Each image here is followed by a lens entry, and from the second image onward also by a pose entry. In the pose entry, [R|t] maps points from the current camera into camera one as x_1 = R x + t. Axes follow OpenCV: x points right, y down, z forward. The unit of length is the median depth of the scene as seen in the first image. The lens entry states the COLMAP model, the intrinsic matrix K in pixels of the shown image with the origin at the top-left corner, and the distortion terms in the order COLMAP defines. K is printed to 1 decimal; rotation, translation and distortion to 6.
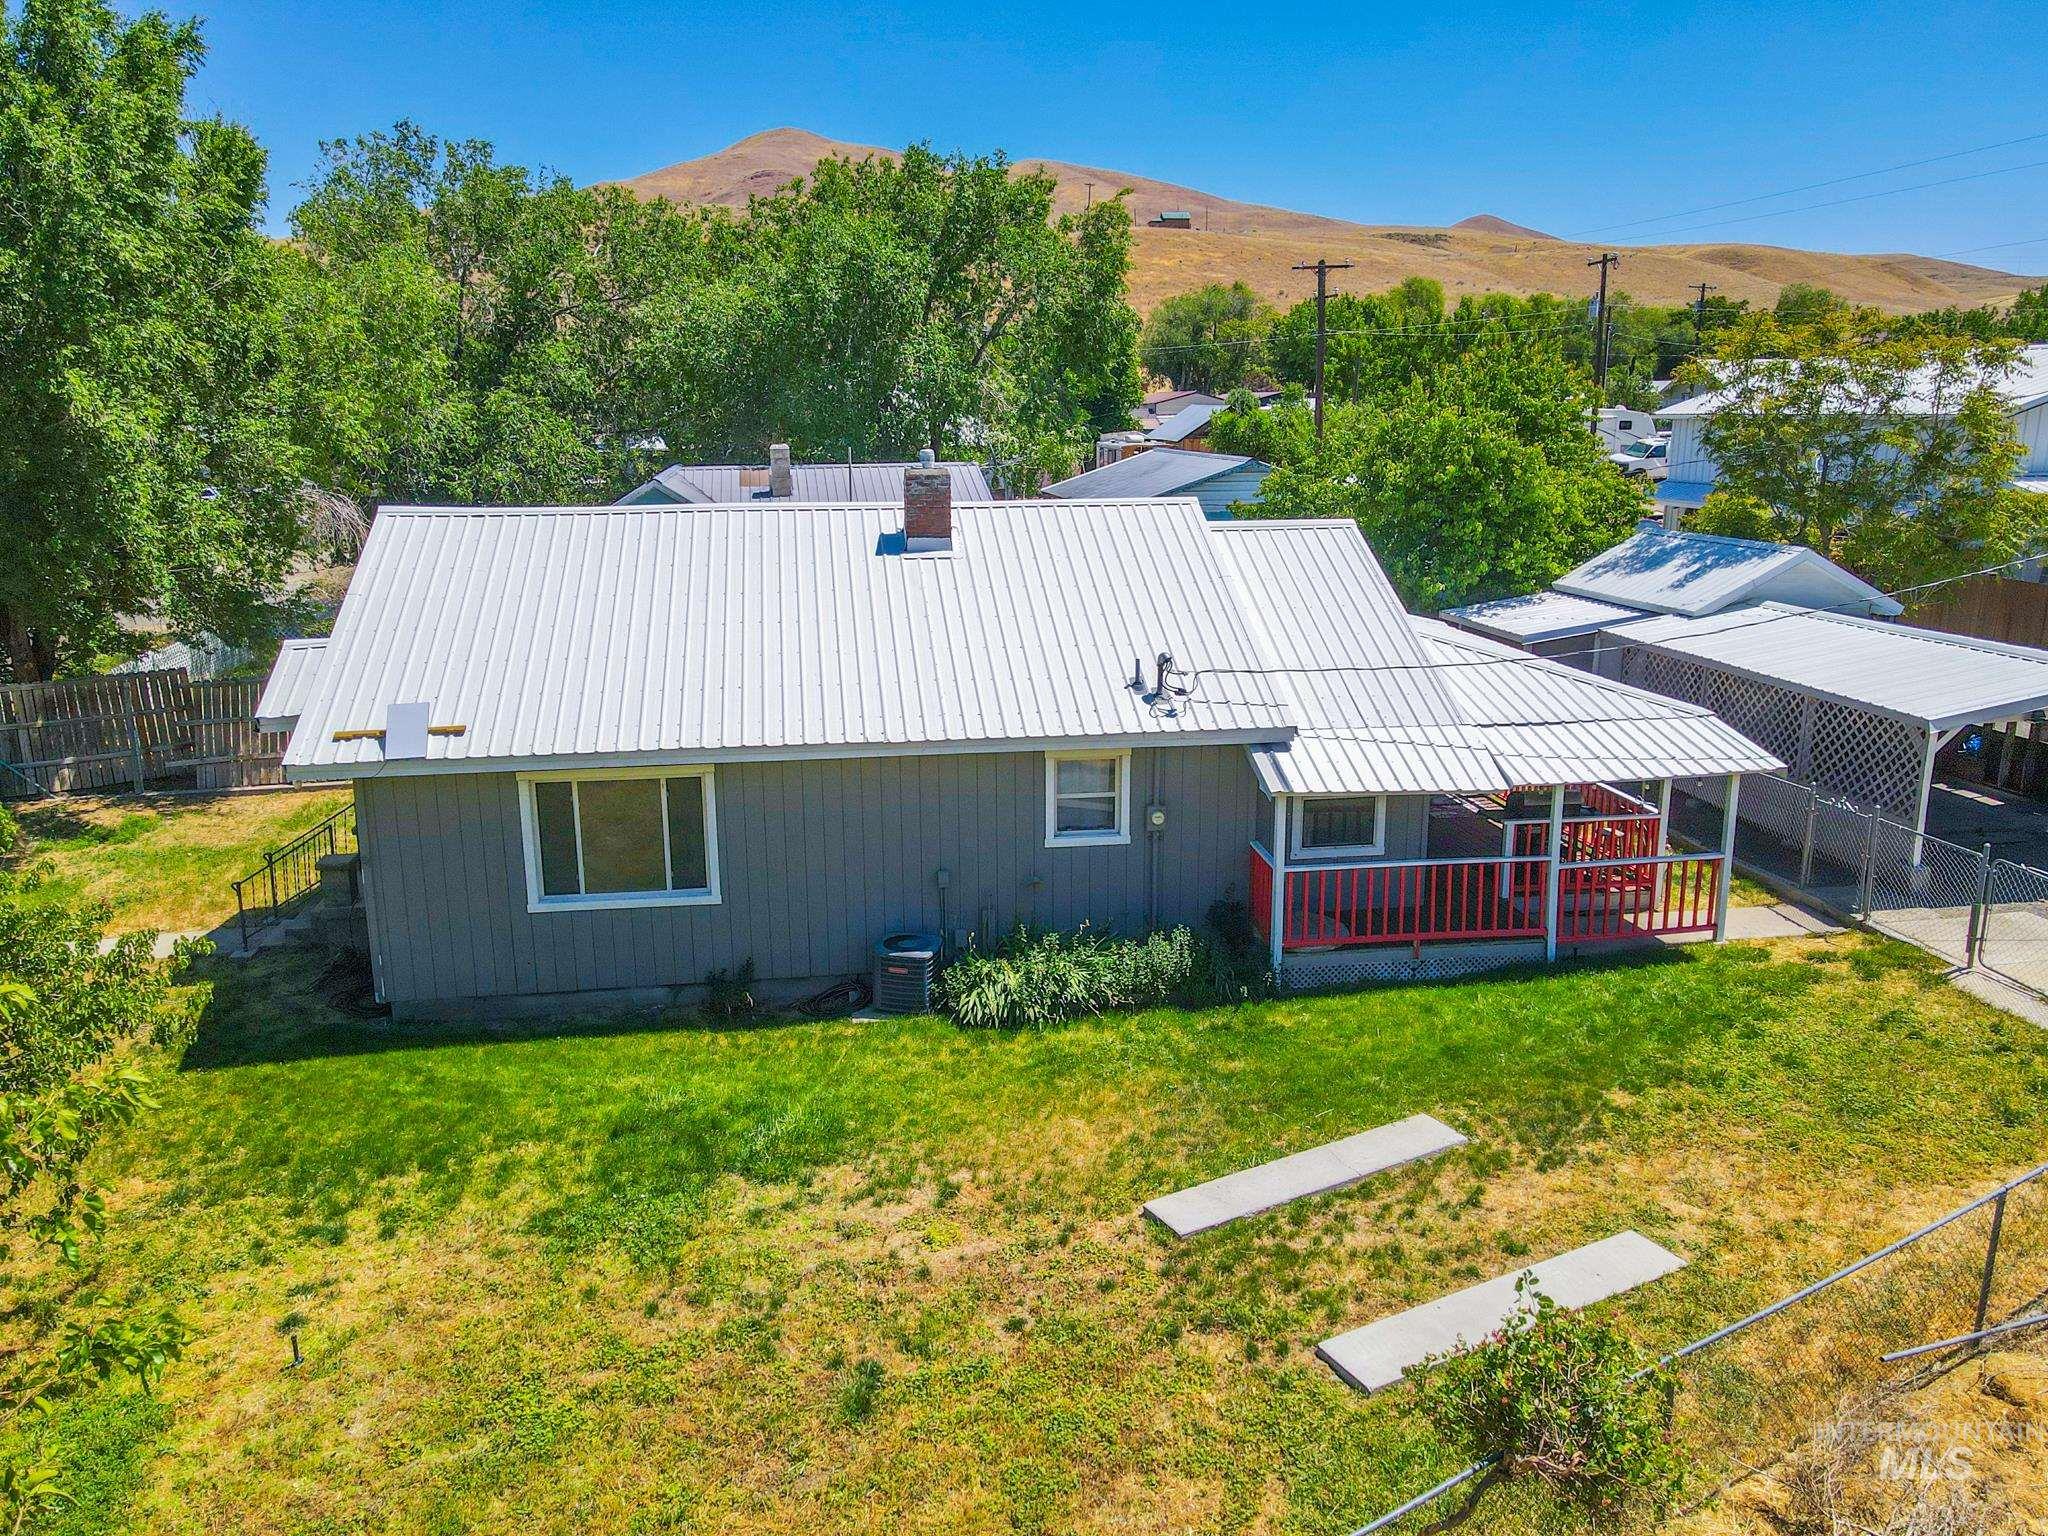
lens RADIAL K [[1491.2, 0, 1024.0], [0, 1491.2, 768.0], [0, 0, 1]] dist [0.007444, 0.009175]
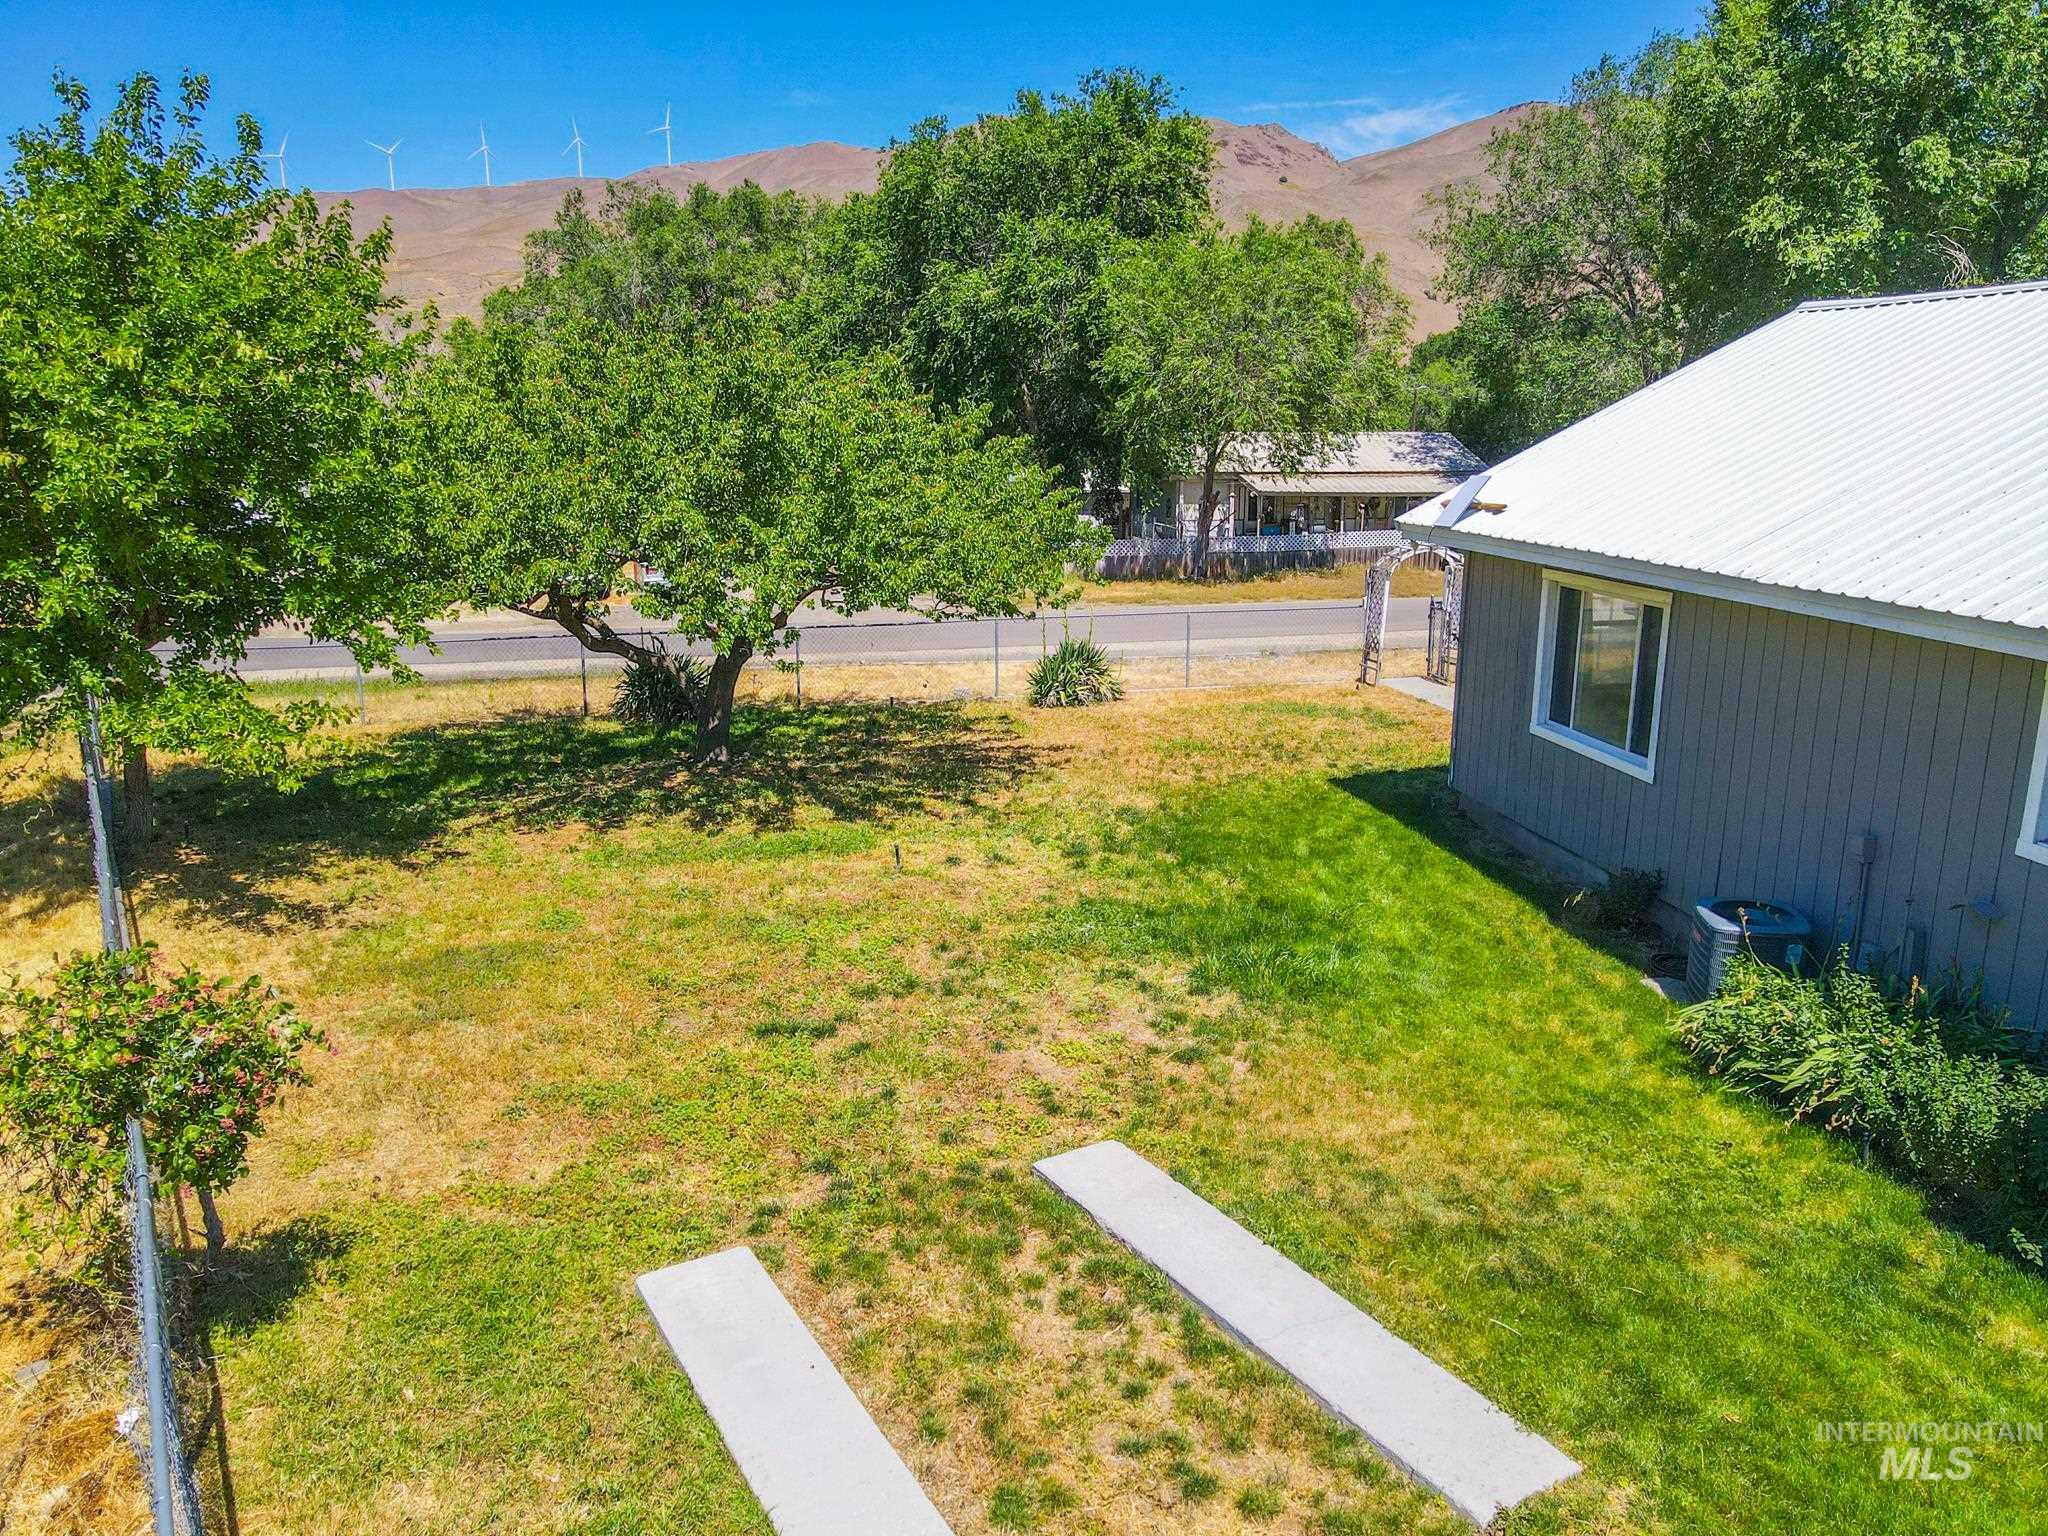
lens RADIAL K [[1454.9, 0, 1024.0], [0, 1454.9, 768.0], [0, 0, 1]] dist [0.006152, 0.006644]
pose [[0.022420, 0.240840, -0.970306, 0.572264], [-0.224736, 0.946924, 0.229843, -0.017519], [0.974162, 0.212910, 0.075355, 0.710373]]
